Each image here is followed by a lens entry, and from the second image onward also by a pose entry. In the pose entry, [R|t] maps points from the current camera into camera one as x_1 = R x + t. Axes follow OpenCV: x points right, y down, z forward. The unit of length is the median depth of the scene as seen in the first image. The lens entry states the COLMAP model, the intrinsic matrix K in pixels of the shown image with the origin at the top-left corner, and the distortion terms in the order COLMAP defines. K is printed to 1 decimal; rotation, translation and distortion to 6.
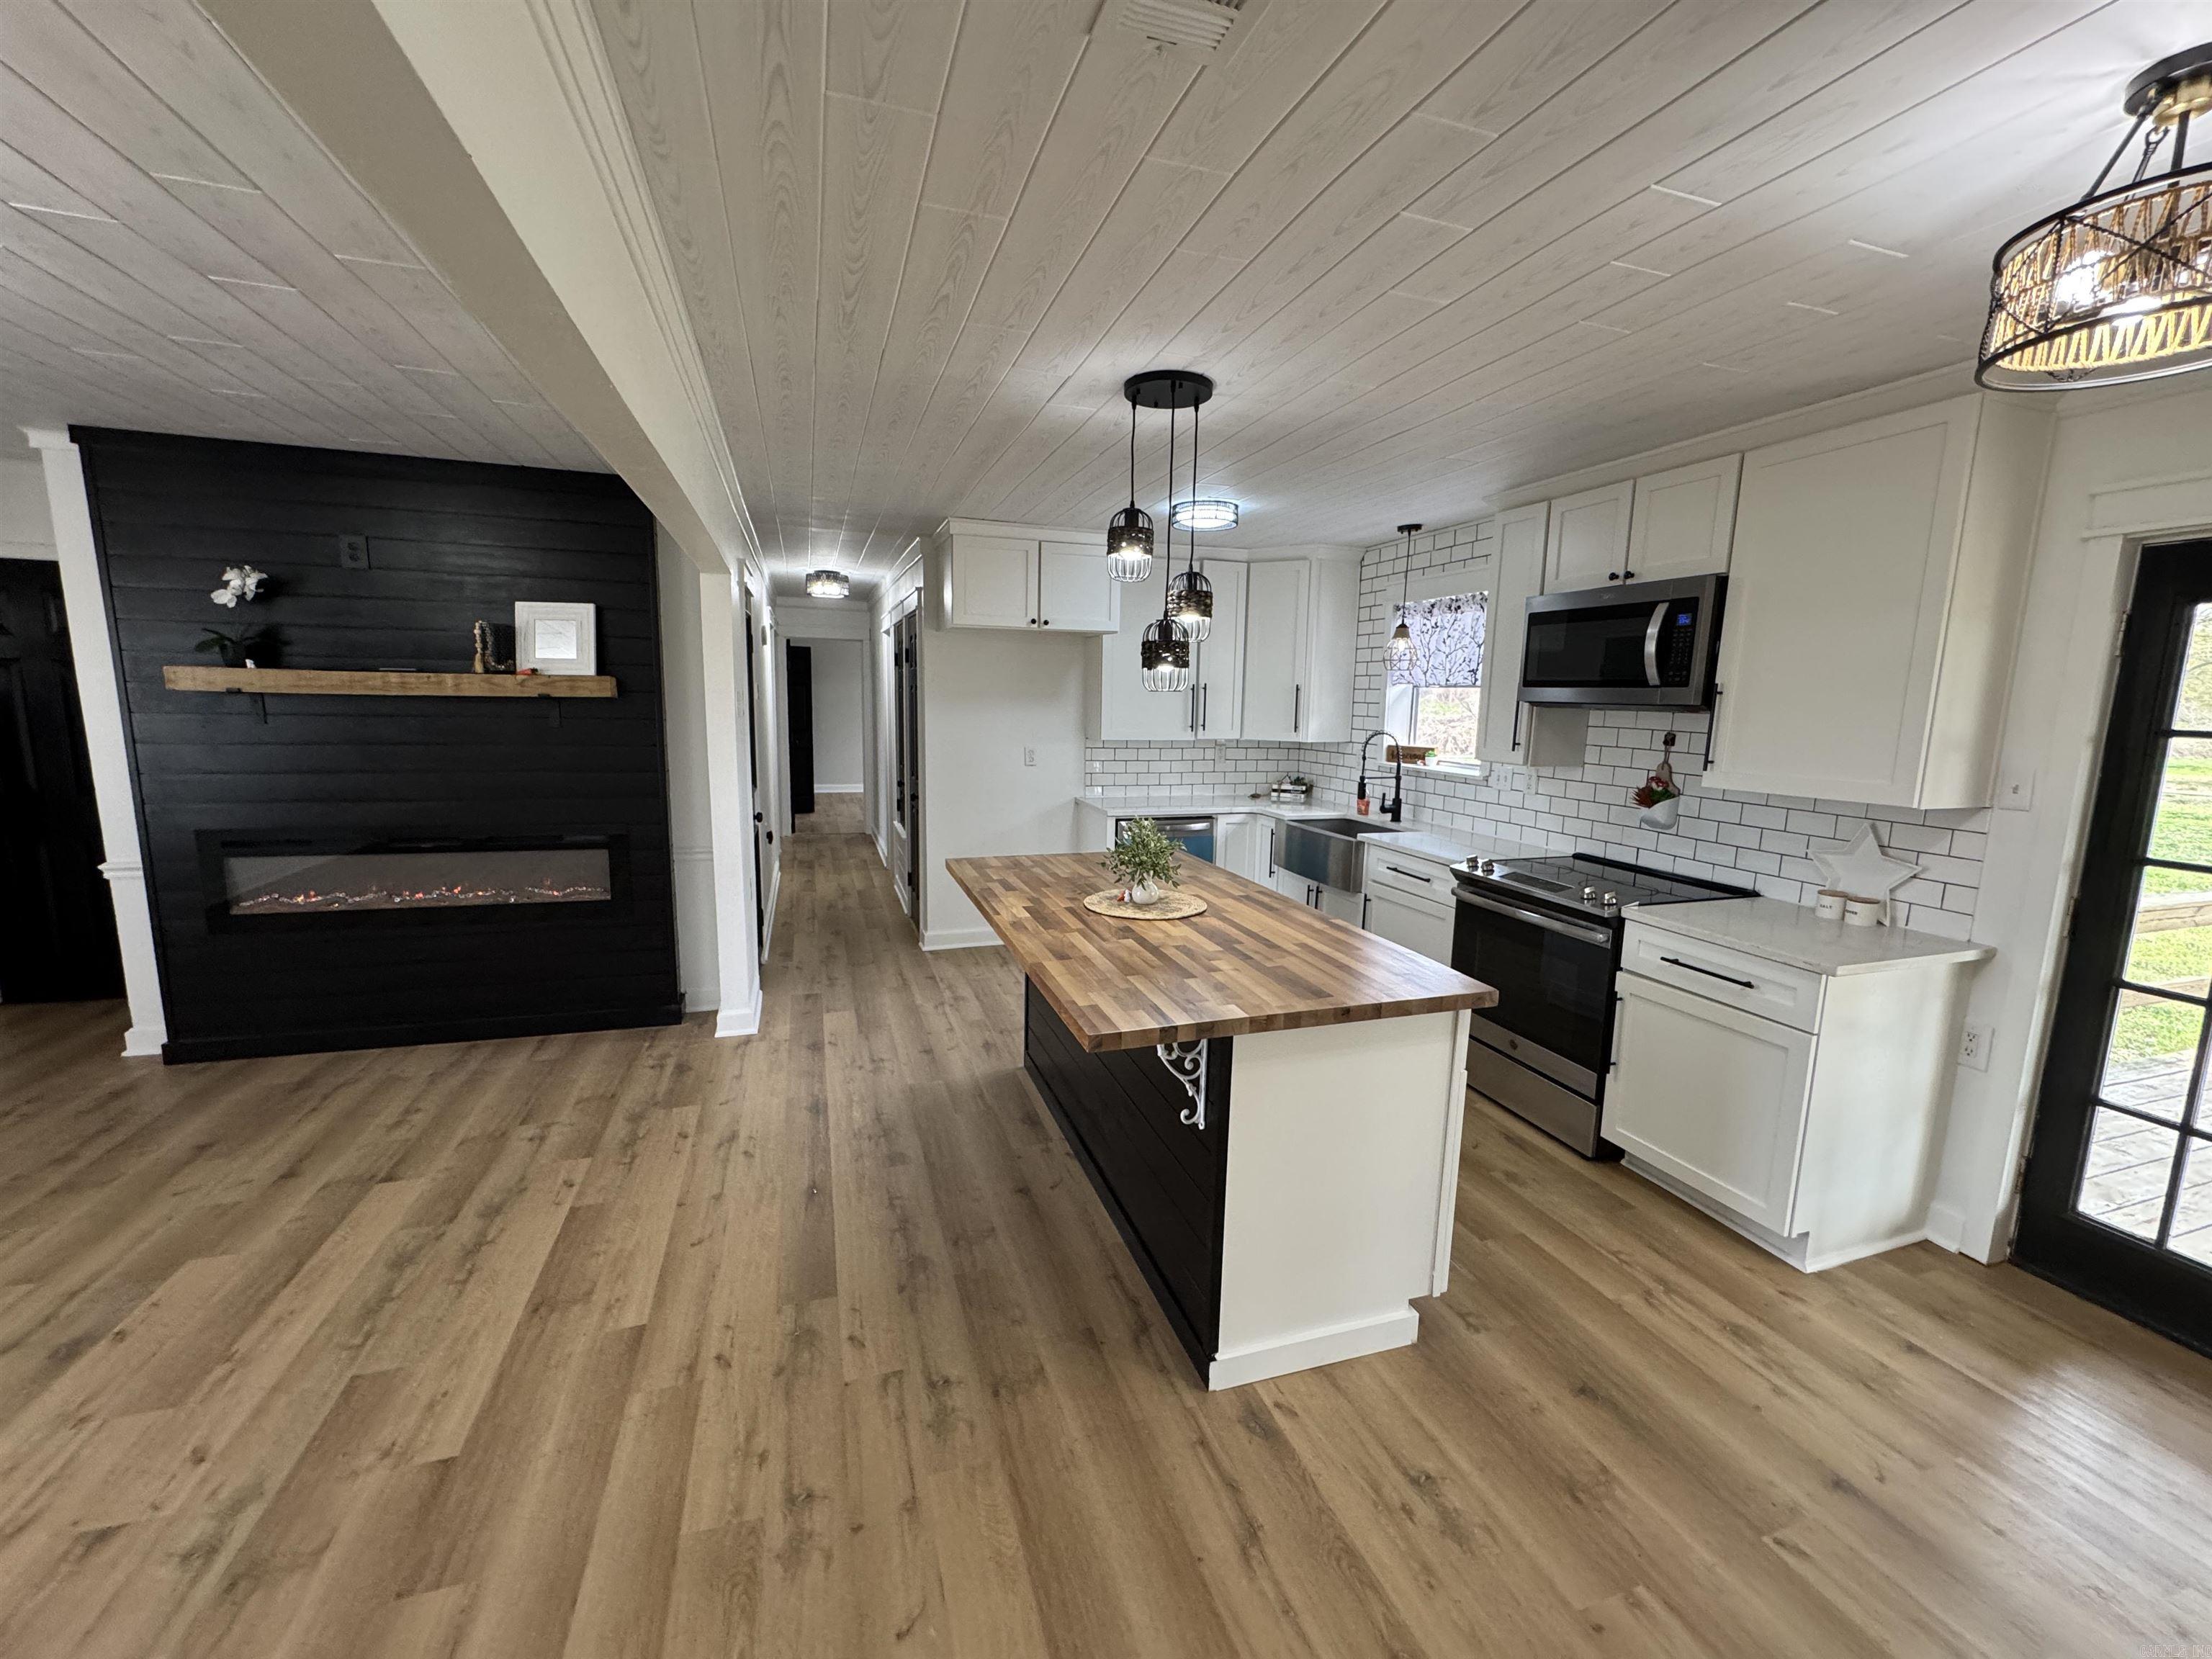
lens RADIAL K [[883.5, 0, 1105.2], [0, 883.5, 830.5], [0, 0, 1]] dist [-0.003132, 0.000254]
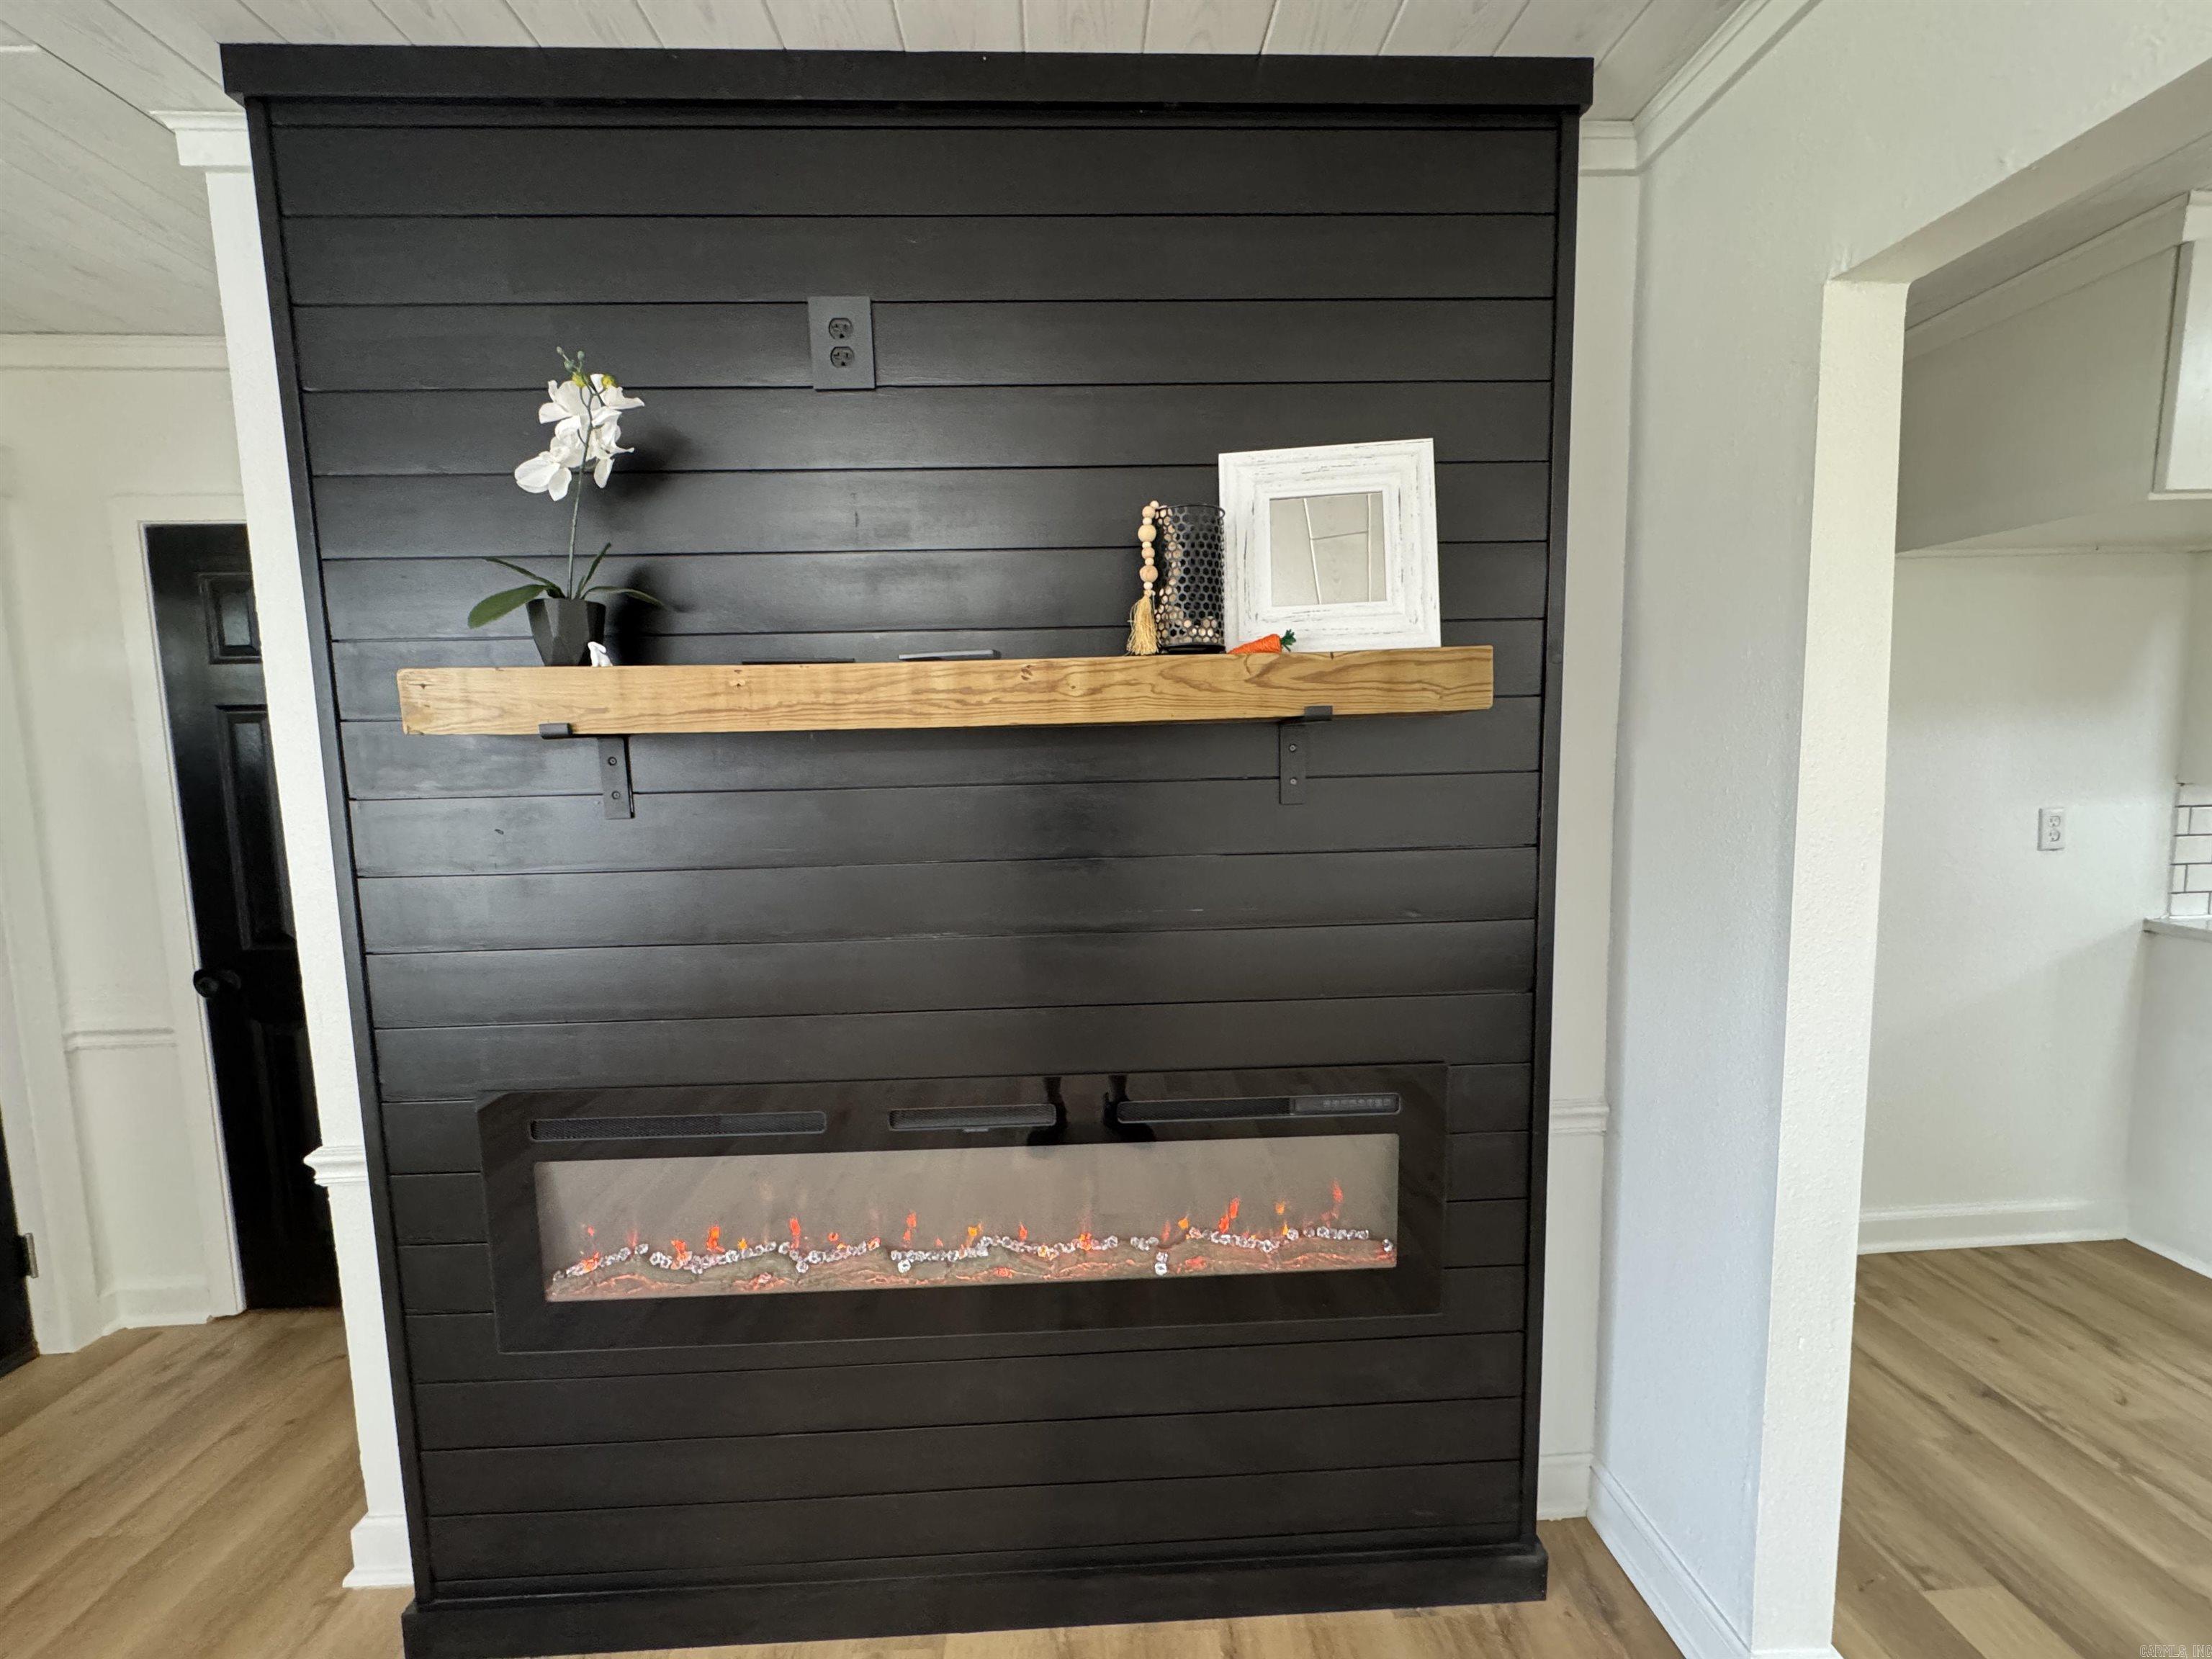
lens RADIAL K [[883.5, 0, 1106.3], [0, 883.5, 830.2], [0, 0, 1]] dist [-0.003132, 0.000254]
pose [[0.960767, -0.018086, -0.276766, -0.633249], [0.002981, 0.998487, -0.054902, -0.091938], [0.277340, 0.051923, 0.959368, 0.673169]]
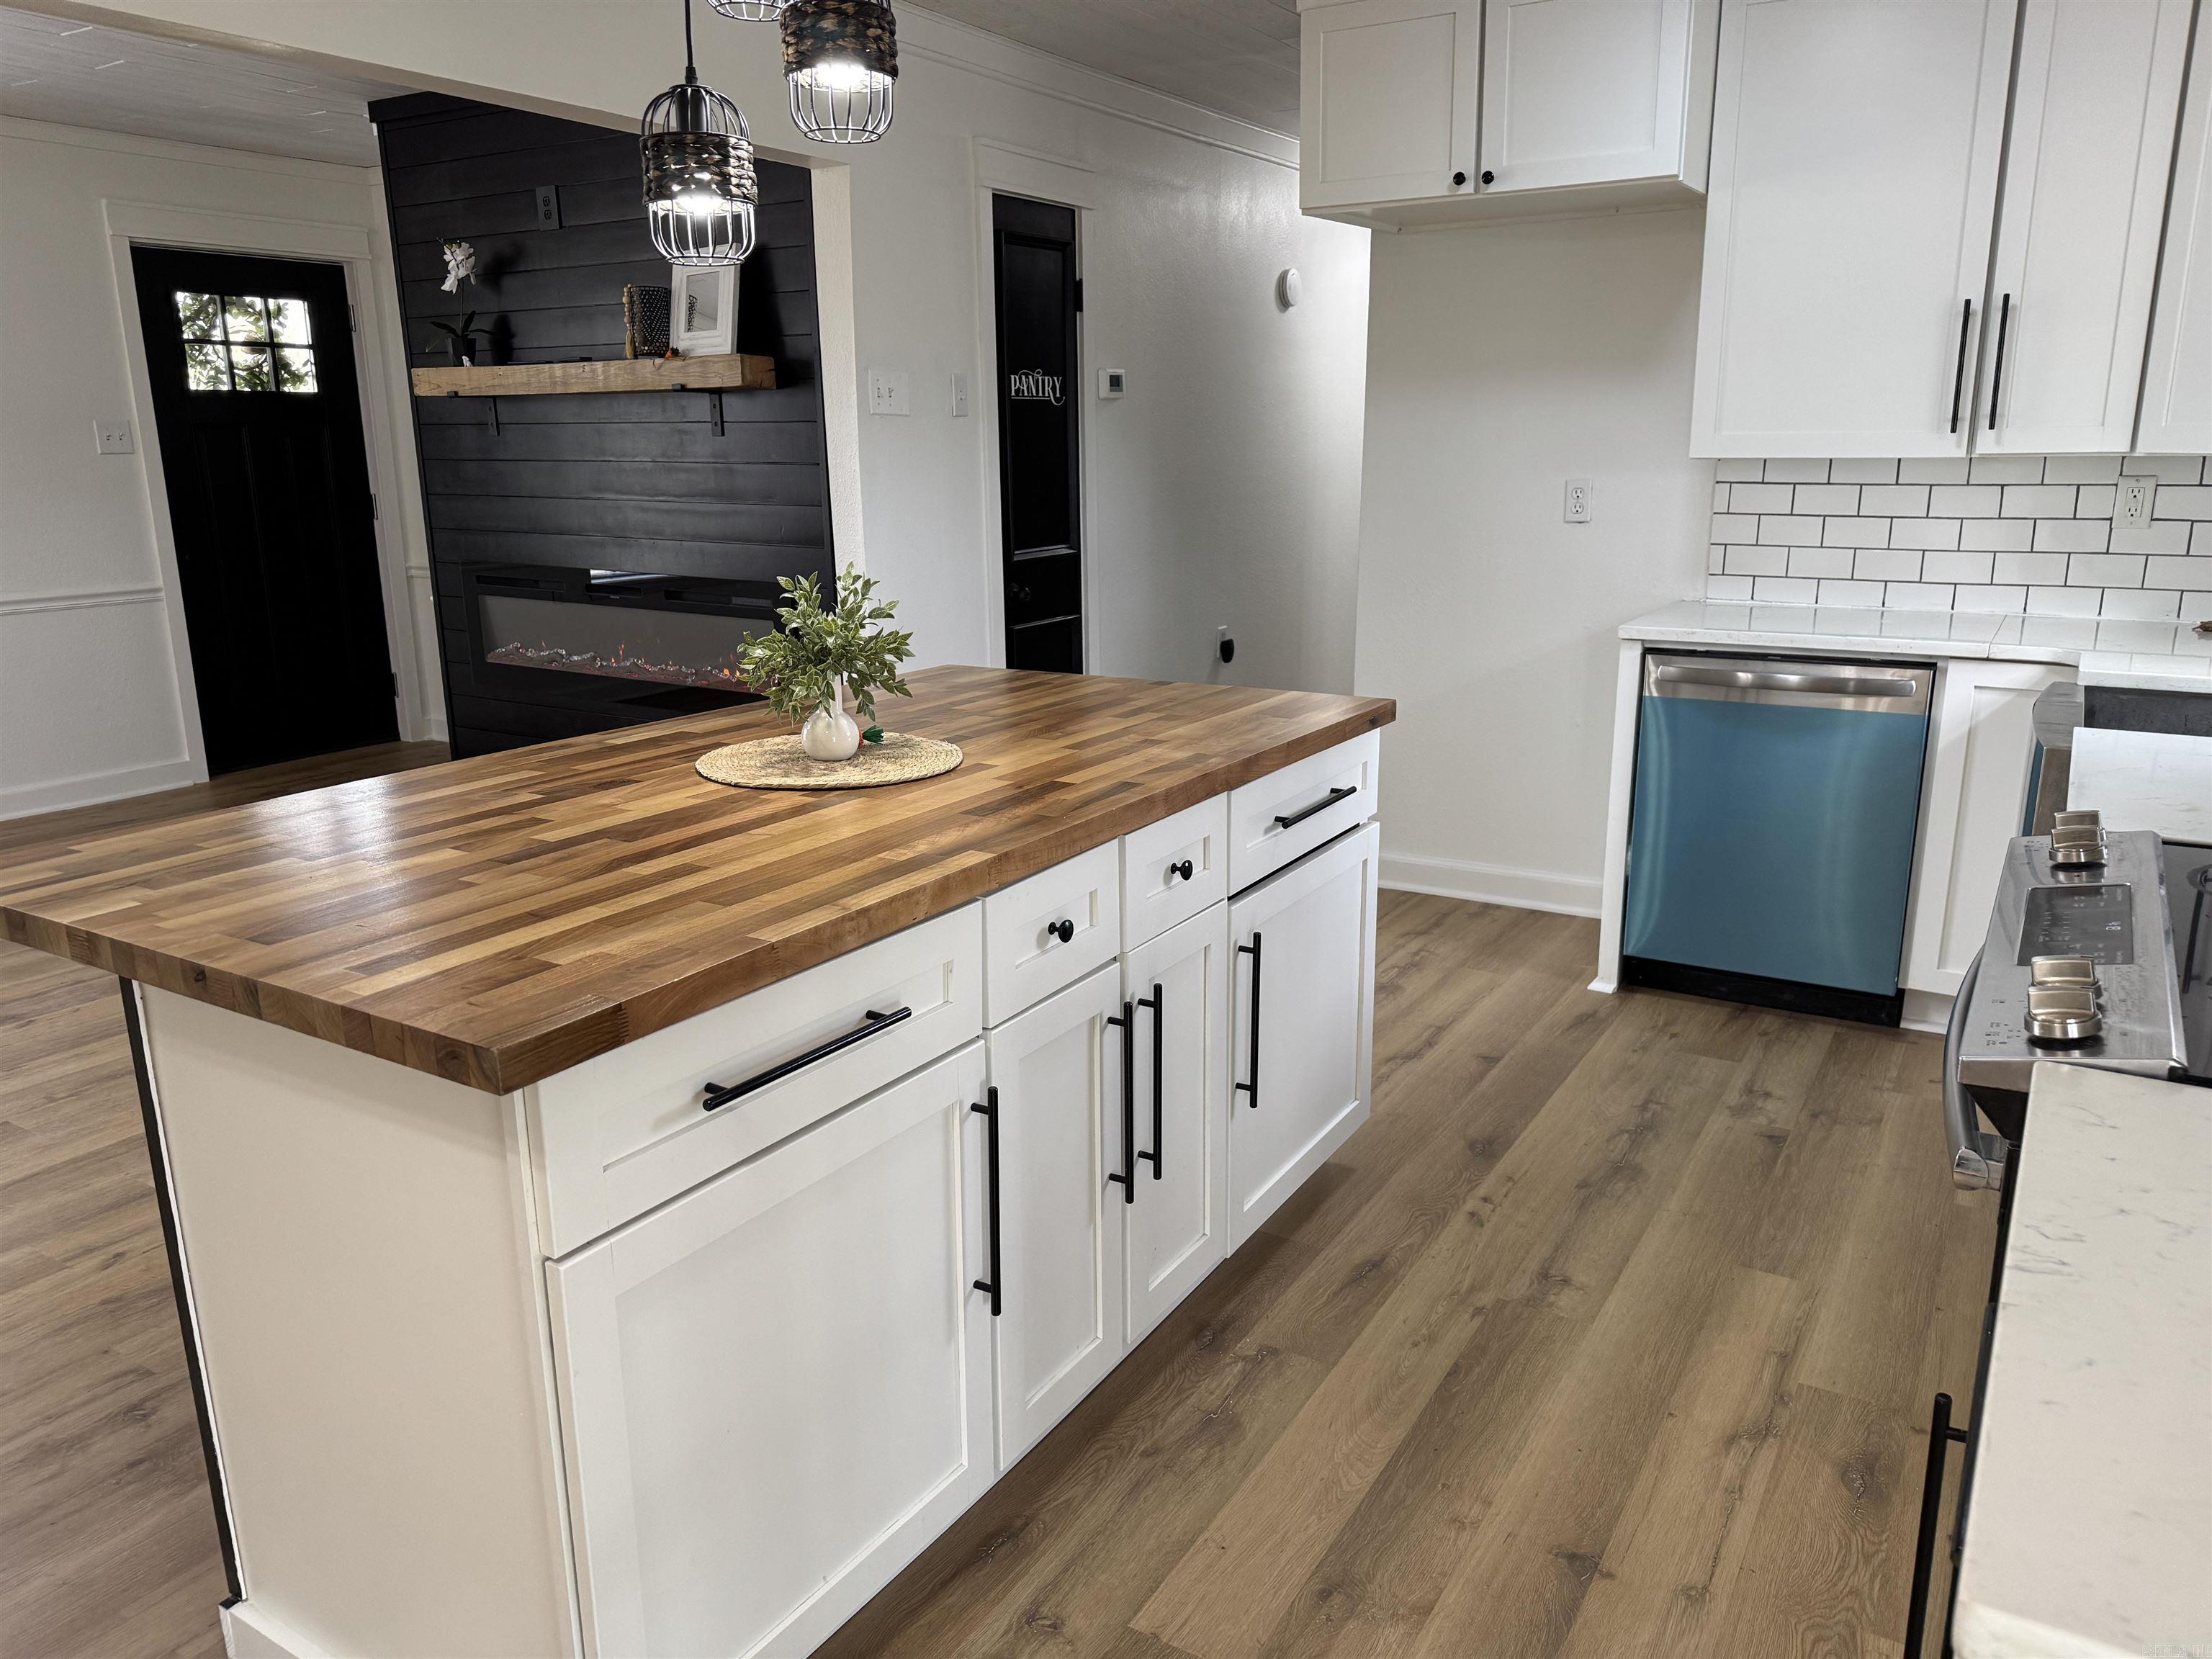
lens RADIAL K [[1562.0, 0, 1099.5], [0, 1562.0, 836.9], [0, 0, 1]] dist [0.026369, -0.032329]
pose [[0.639828, 0.163725, -0.750875, 0.583211], [-0.095988, 0.986418, 0.133292, 0.001782], [0.762500, -0.013209, 0.646853, 0.452563]]
